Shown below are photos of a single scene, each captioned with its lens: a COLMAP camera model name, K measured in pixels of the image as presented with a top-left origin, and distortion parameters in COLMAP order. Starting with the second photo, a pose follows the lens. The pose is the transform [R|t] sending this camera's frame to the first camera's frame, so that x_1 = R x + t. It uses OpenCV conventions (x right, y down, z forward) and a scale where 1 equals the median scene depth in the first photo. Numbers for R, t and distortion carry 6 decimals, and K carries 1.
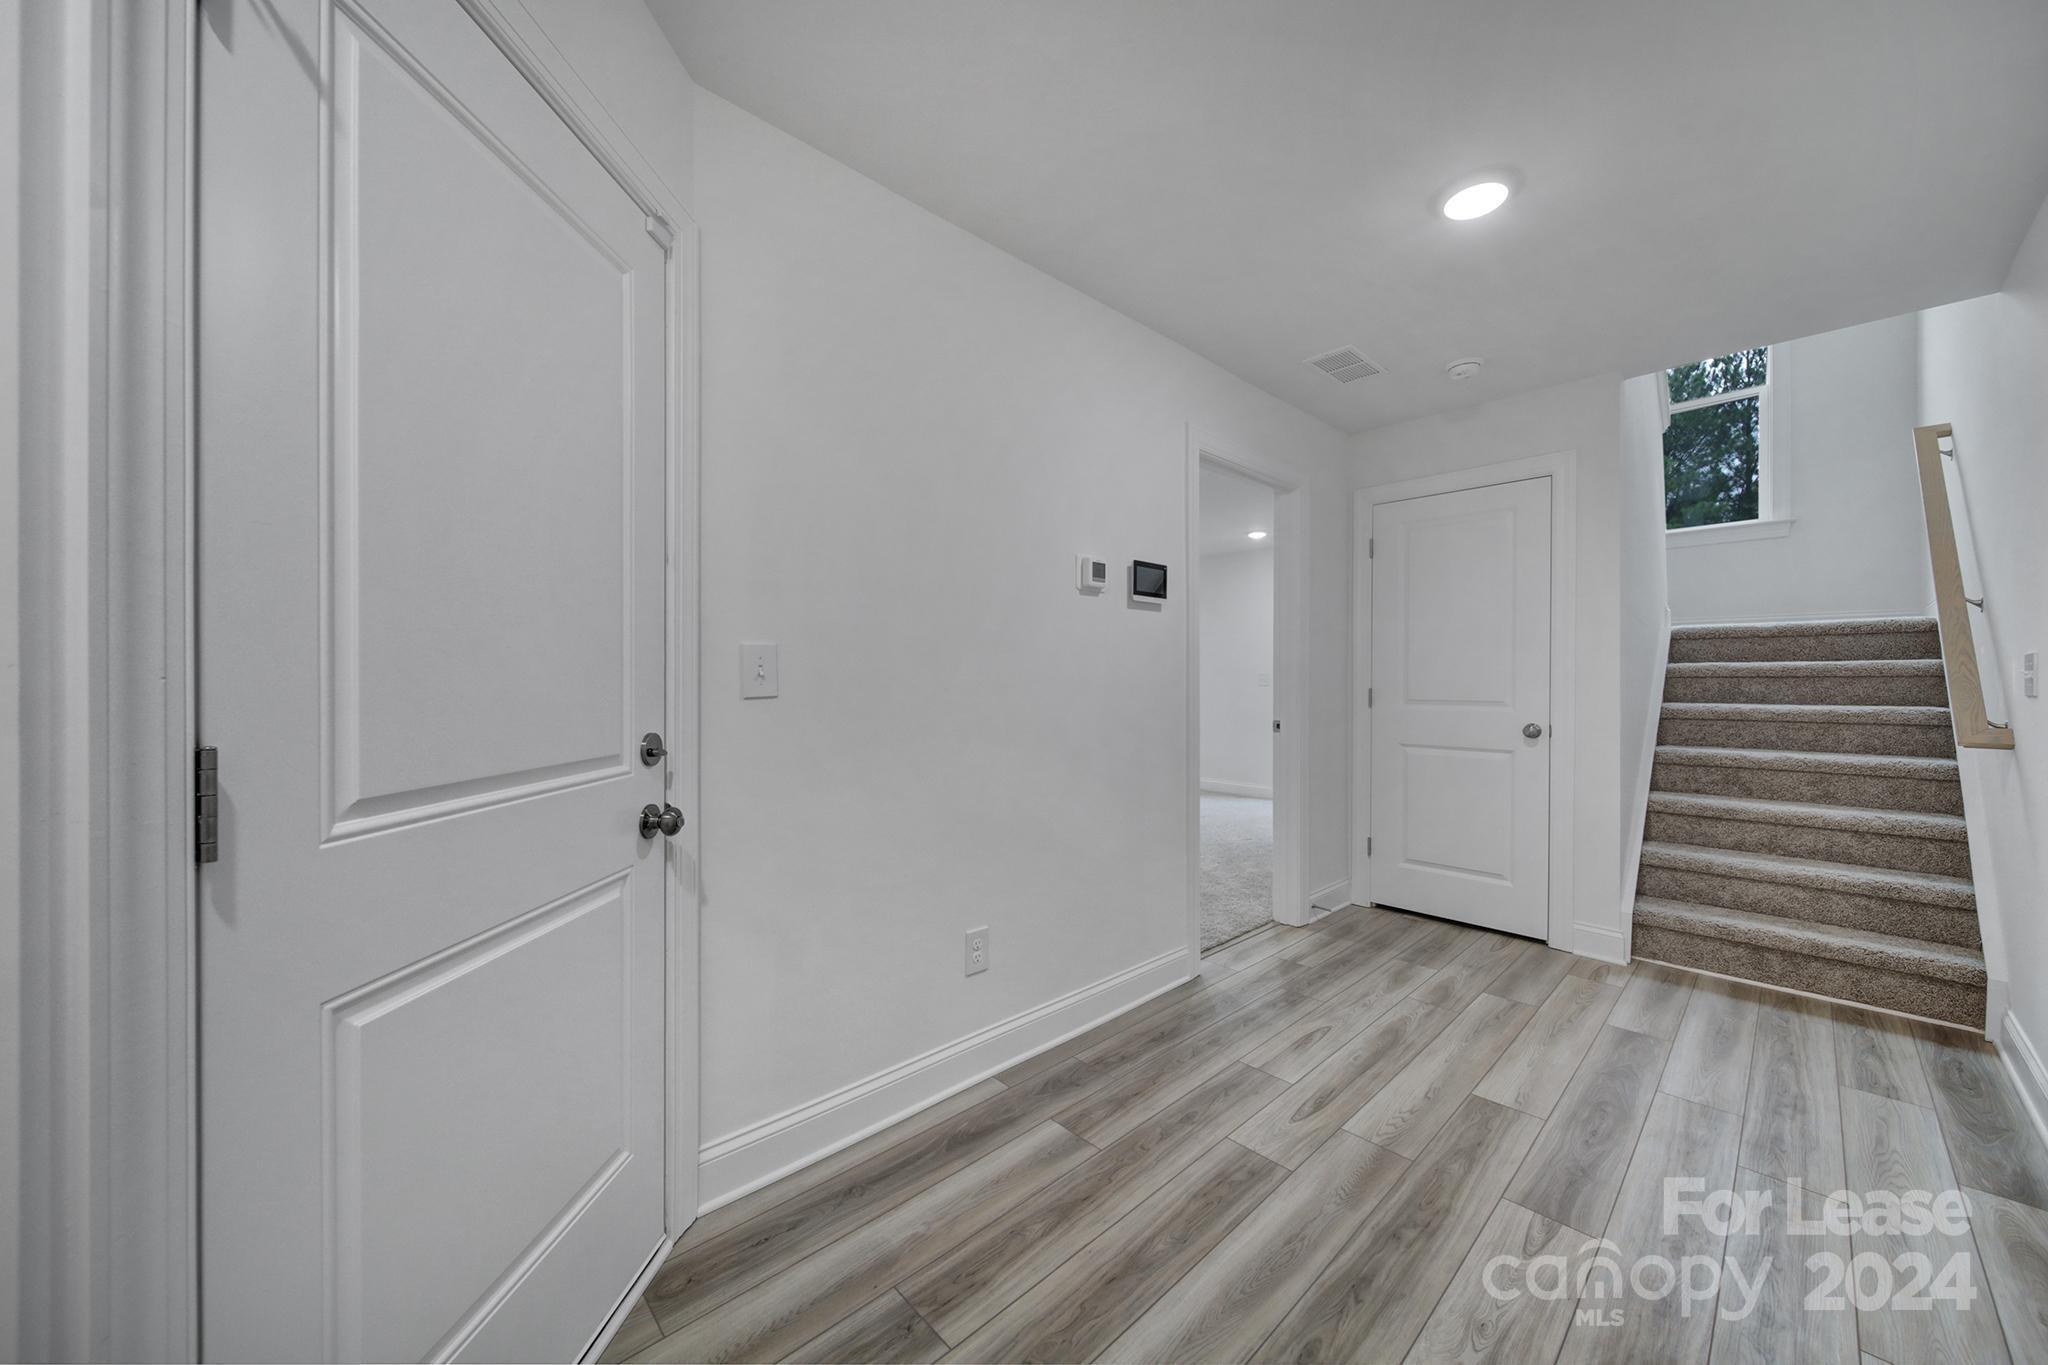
lens RADIAL K [[719.2, 0, 1027.4], [0, 719.2, 685.8], [0, 0, 1]] dist [-0.002807, -0.000815]
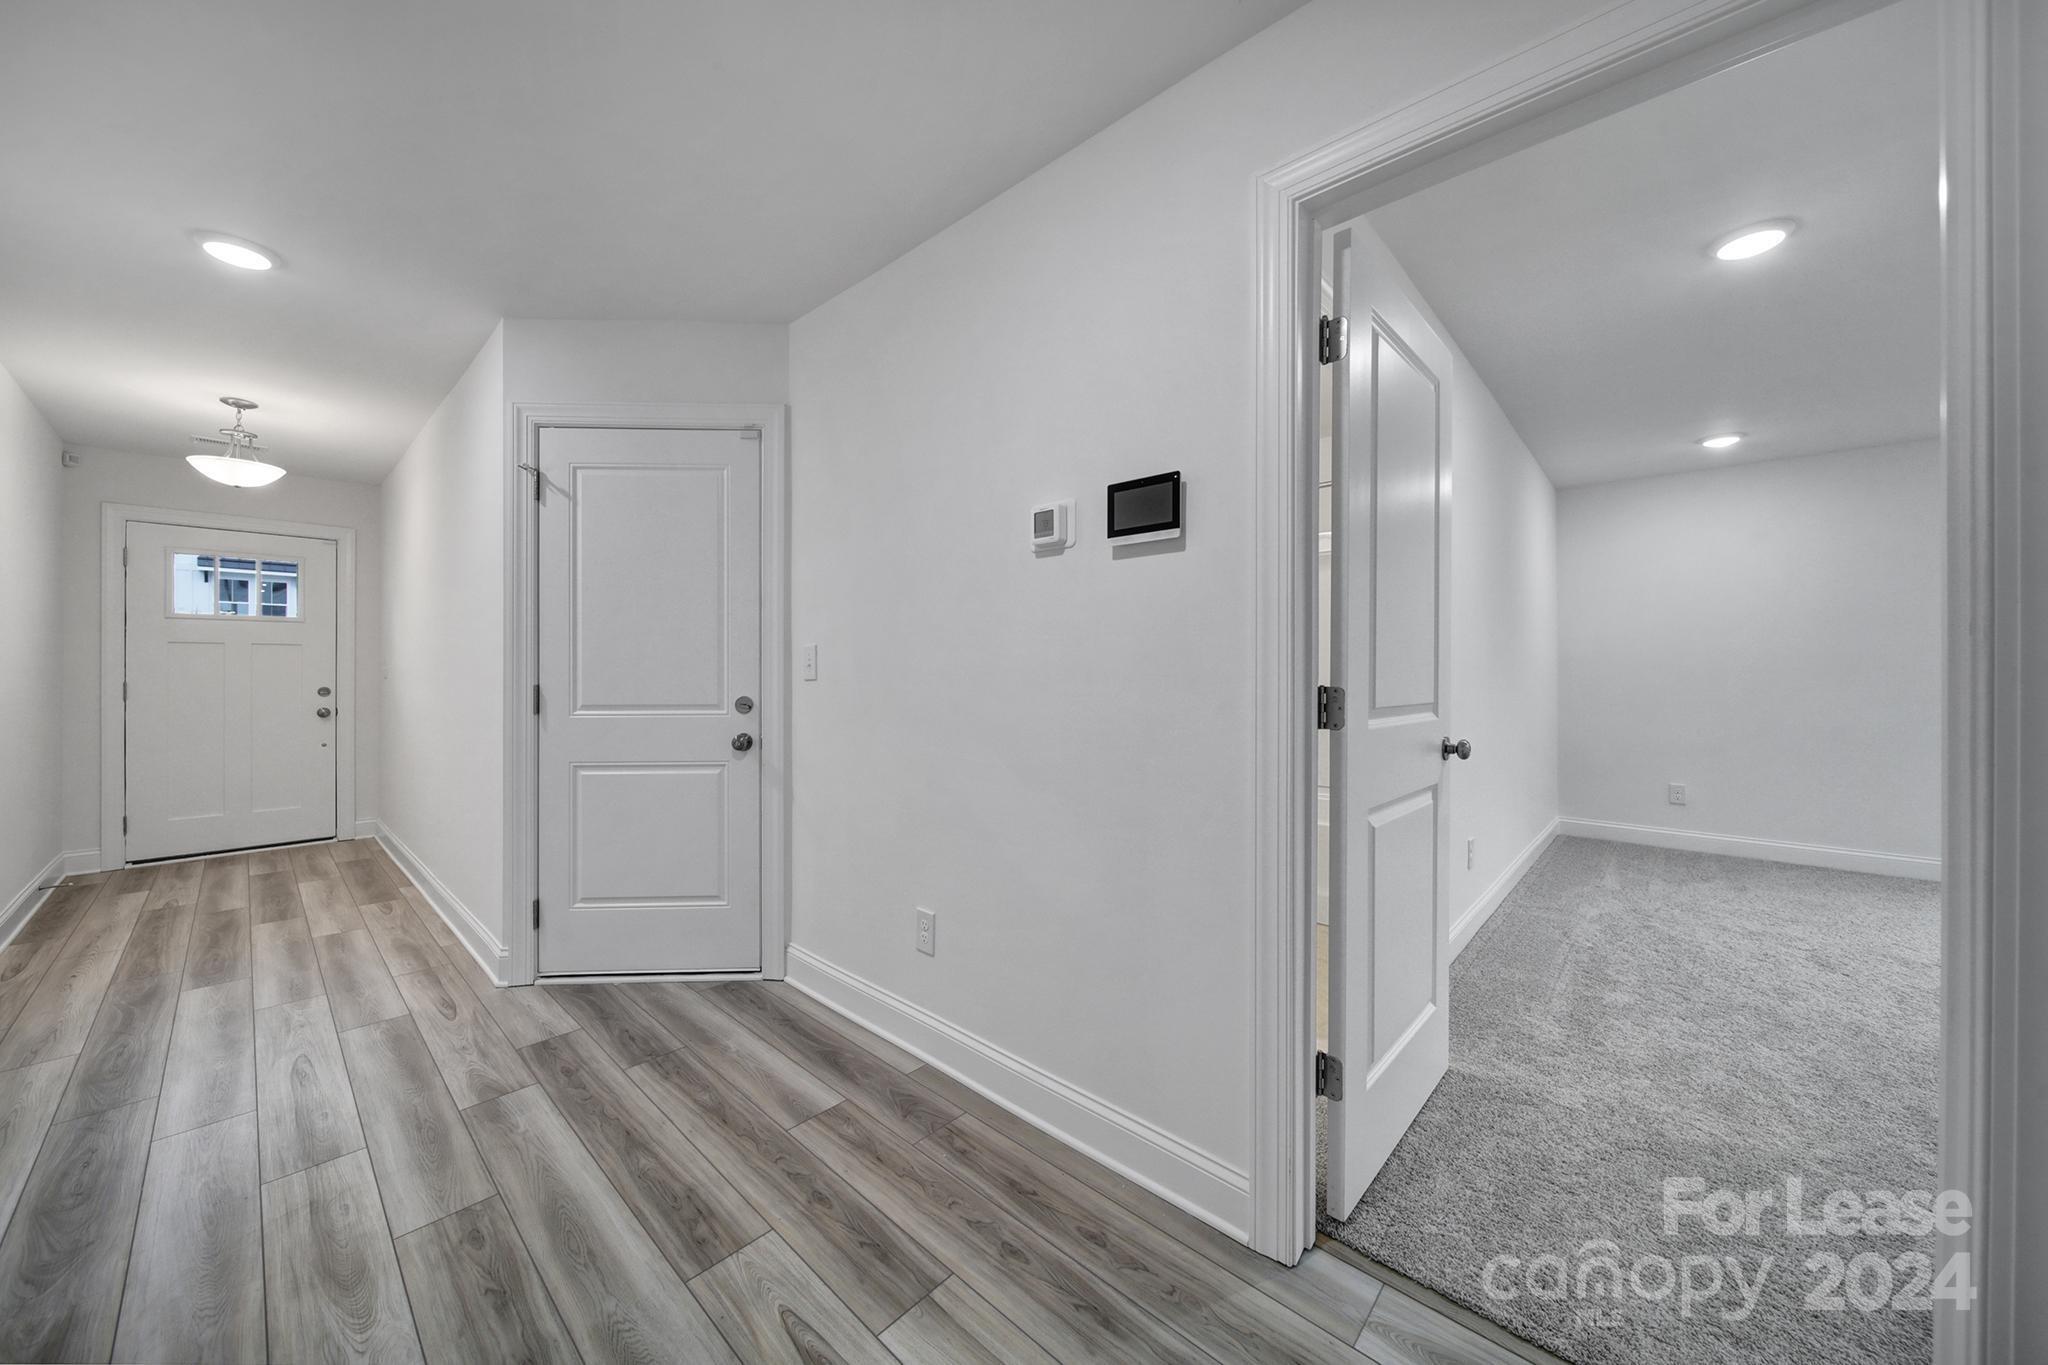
lens RADIAL K [[719.2, 0, 1028.9], [0, 719.2, 669.1], [0, 0, 1]] dist [-0.002807, -0.000815]
pose [[0.089591, -0.000297, -0.995979, 1.222958], [-0.007787, 0.999969, -0.000998, -0.008419], [0.995948, 0.007845, 0.089585, 1.330577]]
